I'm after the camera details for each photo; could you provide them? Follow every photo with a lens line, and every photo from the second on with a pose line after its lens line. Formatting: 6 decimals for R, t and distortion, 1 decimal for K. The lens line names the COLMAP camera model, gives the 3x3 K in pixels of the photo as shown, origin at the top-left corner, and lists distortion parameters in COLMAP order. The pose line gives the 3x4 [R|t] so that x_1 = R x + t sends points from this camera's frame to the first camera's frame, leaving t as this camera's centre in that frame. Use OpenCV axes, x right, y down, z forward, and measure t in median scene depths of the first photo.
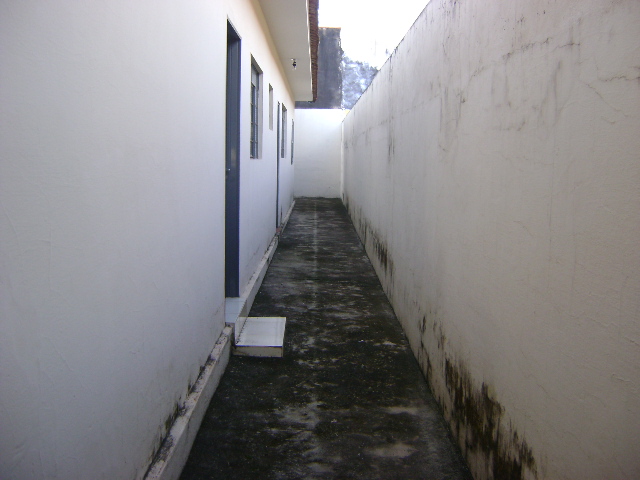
lens RADIAL K [[692.6, 0, 321.8], [0, 692.6, 238.5], [0, 0, 1]] dist [-0.121910, 0.000000]
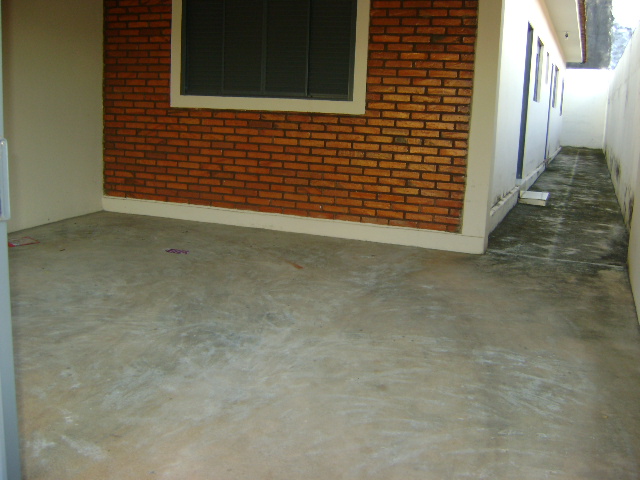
lens RADIAL K [[692.6, 0, 320.2], [0, 692.6, 242.2], [0, 0, 1]] dist [-0.121910, 0.000000]
pose [[0.928494, 0.090496, -0.360152, 0.018498], [-0.066180, 0.994651, 0.079311, 0.060128], [0.365402, -0.049805, 0.929516, -0.338197]]
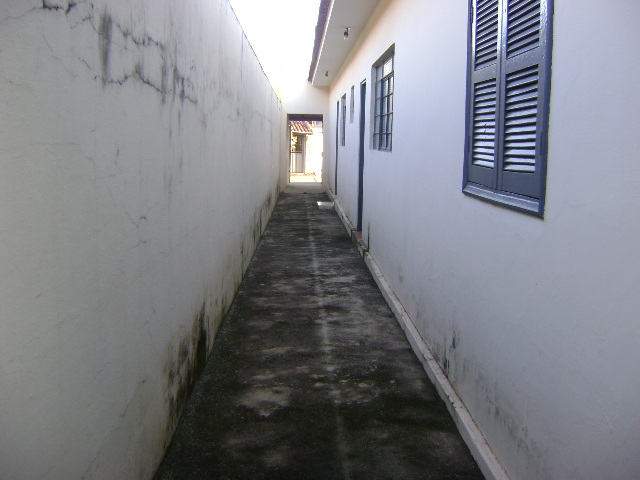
lens RADIAL K [[692.6, 0, 319.8], [0, 692.6, 239.8], [0, 0, 1]] dist [-0.121910, 0.000000]
pose [[-0.999359, -0.024964, -0.025661, 0.003181], [-0.030790, 0.965033, 0.260314, -0.189219], [0.018265, 0.260937, -0.965183, 1.546528]]
